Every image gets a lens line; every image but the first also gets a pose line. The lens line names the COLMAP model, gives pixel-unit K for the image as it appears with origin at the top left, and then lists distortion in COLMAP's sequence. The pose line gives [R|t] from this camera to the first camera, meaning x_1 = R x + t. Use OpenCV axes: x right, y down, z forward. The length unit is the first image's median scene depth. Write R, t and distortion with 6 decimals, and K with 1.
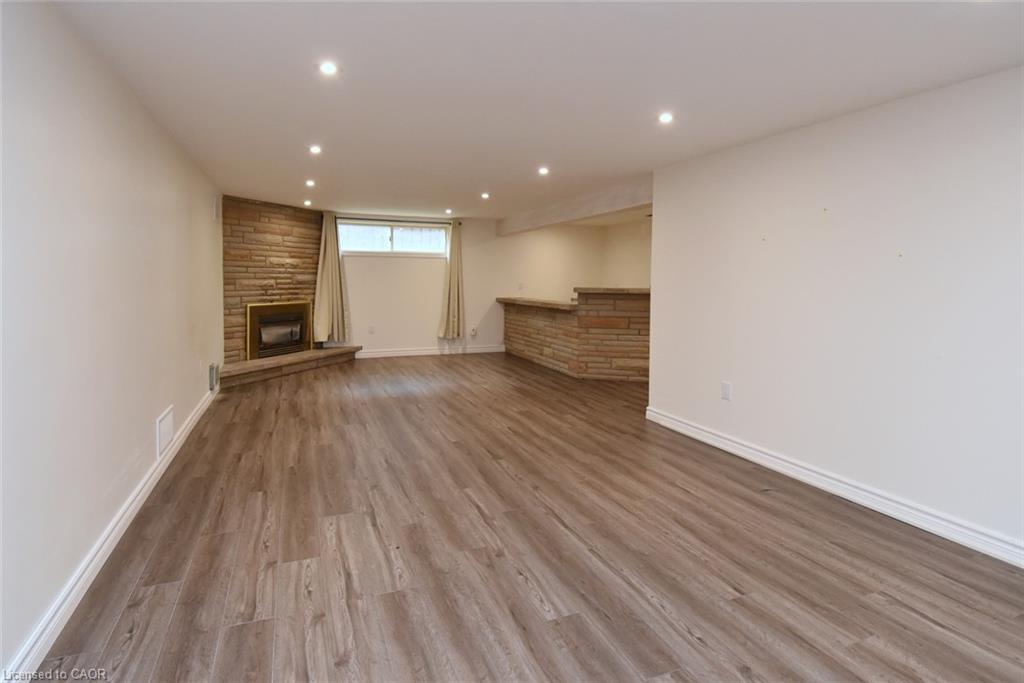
lens RADIAL K [[535.7, 0, 507.4], [0, 535.7, 296.1], [0, 0, 1]] dist [0.012556, -0.023856]
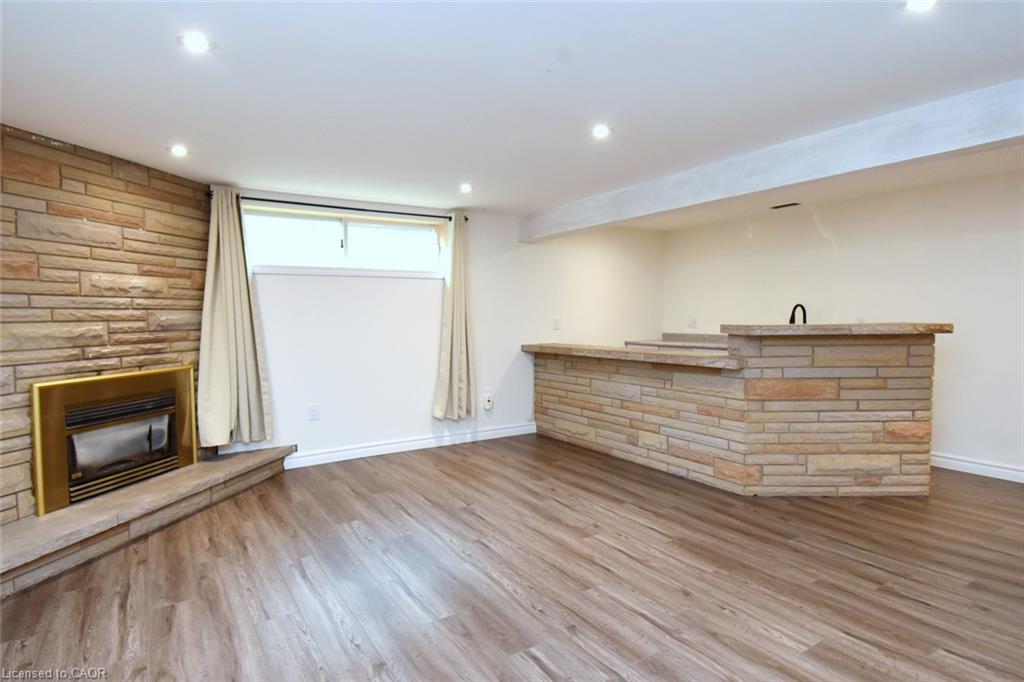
lens RADIAL K [[563.4, 0, 512.0], [0, 563.4, 341.0], [0, 0, 1]] dist [0.014309, -0.031471]
pose [[0.982224, -0.027989, 0.185614, -0.187506], [0.025718, 0.999562, 0.014630, -0.013758], [-0.185942, -0.009596, 0.982514, 0.475579]]
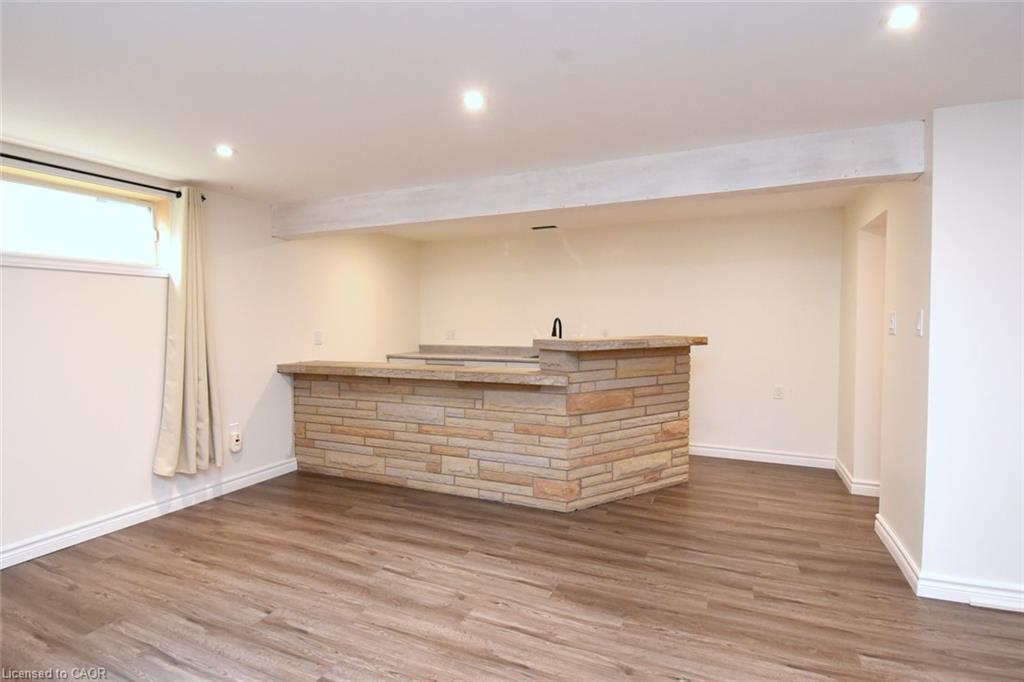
lens RADIAL K [[506.7, 0, 512.0], [0, 506.7, 341.0], [0, 0, 1]] dist [0.018029, -0.027336]
pose [[0.713839, -0.041078, 0.699104, -0.239870], [0.035031, 0.999123, 0.022937, -0.027347], [-0.699433, 0.008117, 0.714652, 0.654585]]
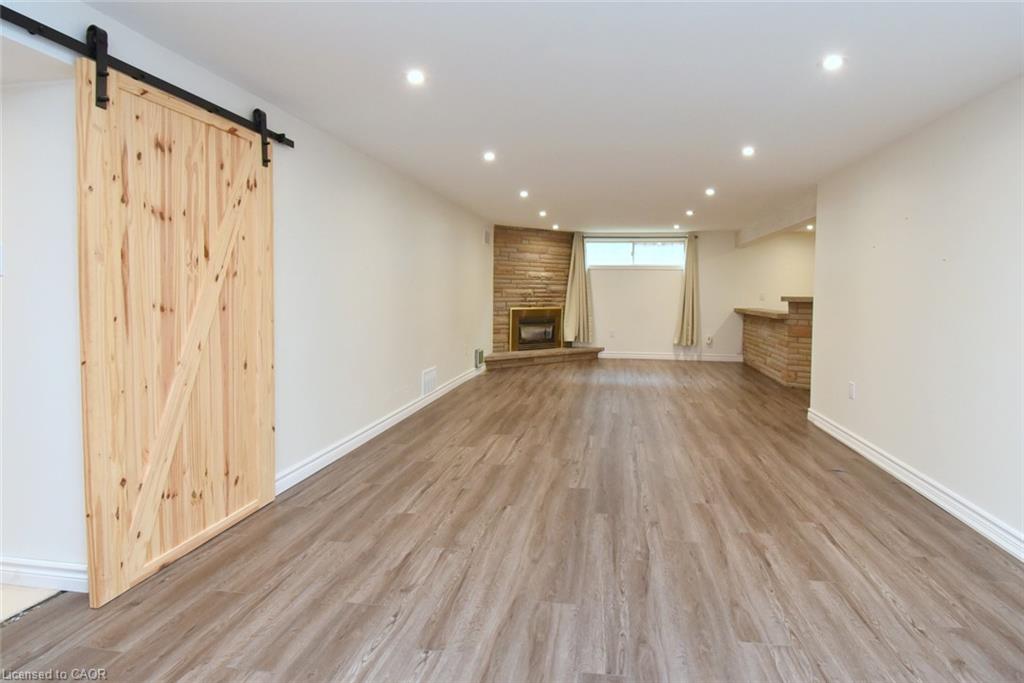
lens RADIAL K [[581.3, 0, 538.6], [0, 581.3, 305.6], [0, 0, 1]] dist [0.002085, -0.000117]
pose [[0.869303, 0.013950, -0.494083, 0.253211], [-0.020499, 0.999759, -0.007840, 0.018241], [0.493854, 0.016943, 0.869380, -0.176487]]
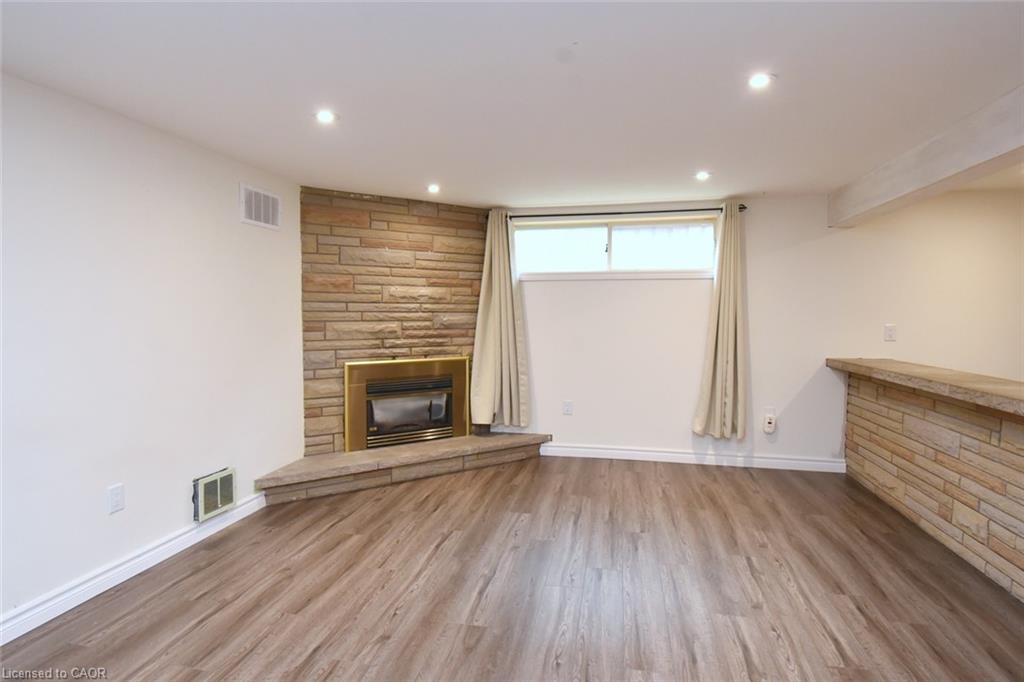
lens RADIAL K [[549.2, 0, 497.8], [0, 549.2, 338.9], [0, 0, 1]] dist [0.013456, -0.029985]
pose [[0.822281, 0.018778, -0.568771, 0.021240], [-0.012583, 0.999811, 0.014817, -0.022332], [0.568942, -0.005027, 0.822362, 0.546141]]
